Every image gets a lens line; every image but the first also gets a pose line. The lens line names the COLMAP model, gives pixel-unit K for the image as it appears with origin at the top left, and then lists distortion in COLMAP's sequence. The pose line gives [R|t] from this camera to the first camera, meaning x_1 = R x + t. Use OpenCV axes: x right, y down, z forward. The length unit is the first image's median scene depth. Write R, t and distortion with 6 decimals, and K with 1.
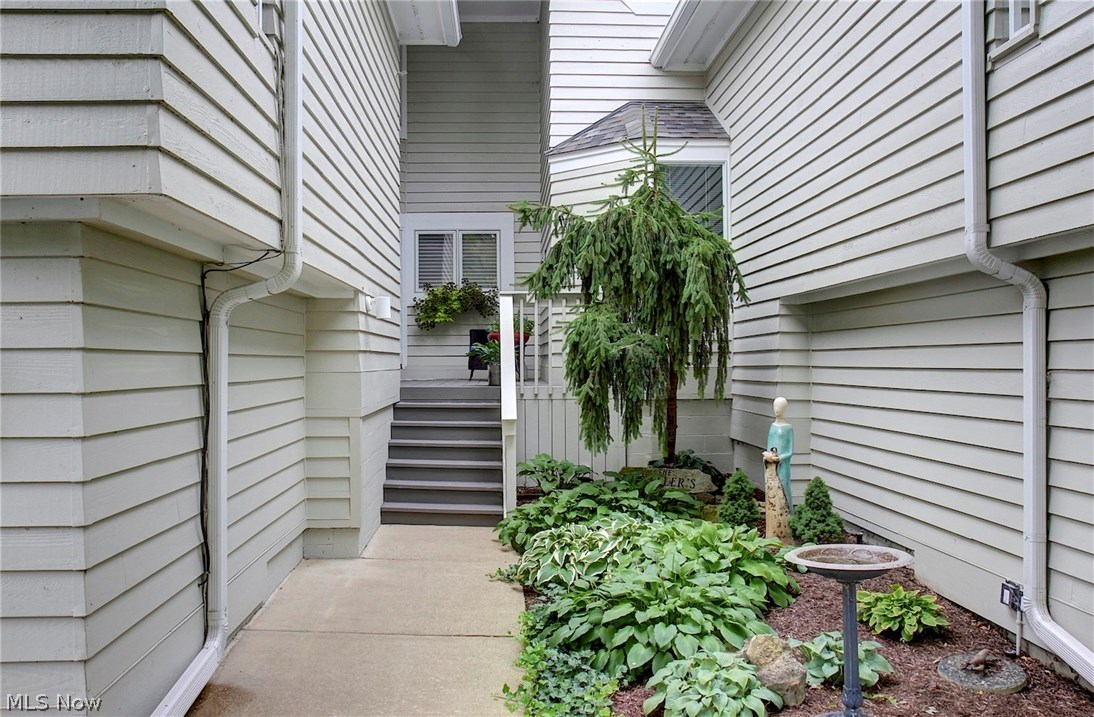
lens RADIAL K [[932.9, 0, 545.6], [0, 932.9, 357.8], [0, 0, 1]] dist [-0.060108, -0.000023]
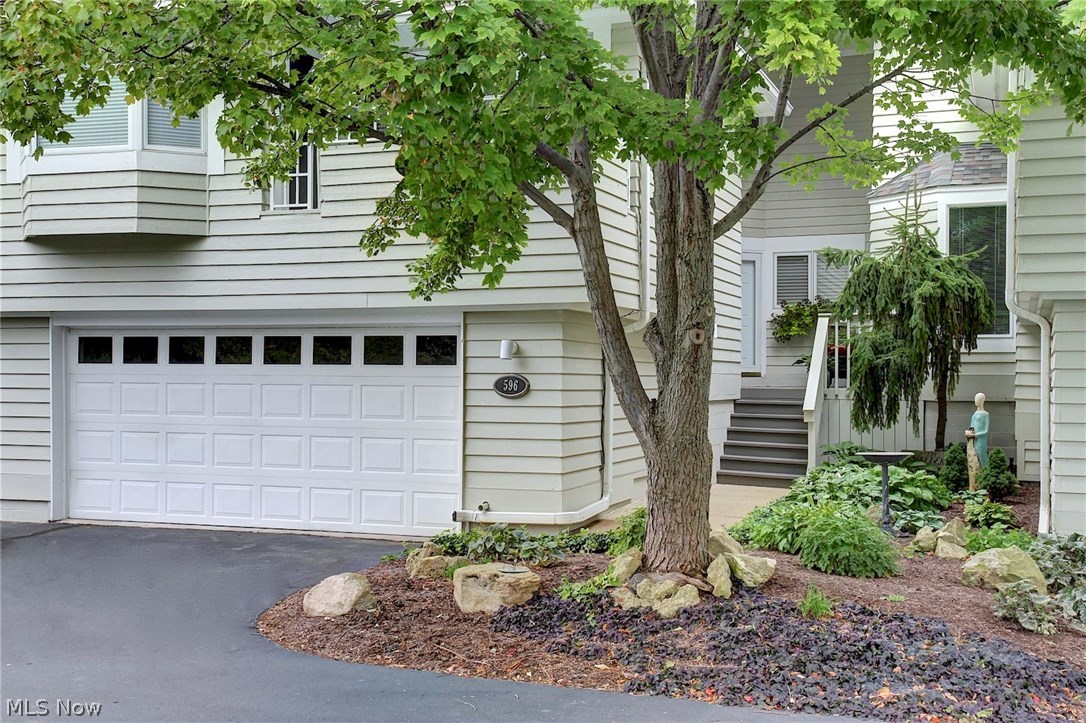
lens RADIAL K [[1275.8, 0, 543.0], [0, 1275.8, 362.9], [0, 0, 1]] dist [-0.011195, 0.000000]
pose [[0.926882, 0.005295, -0.375315, 0.303876], [-0.008041, 0.999951, -0.005750, 0.010806], [0.375266, 0.008348, 0.926879, -0.892629]]
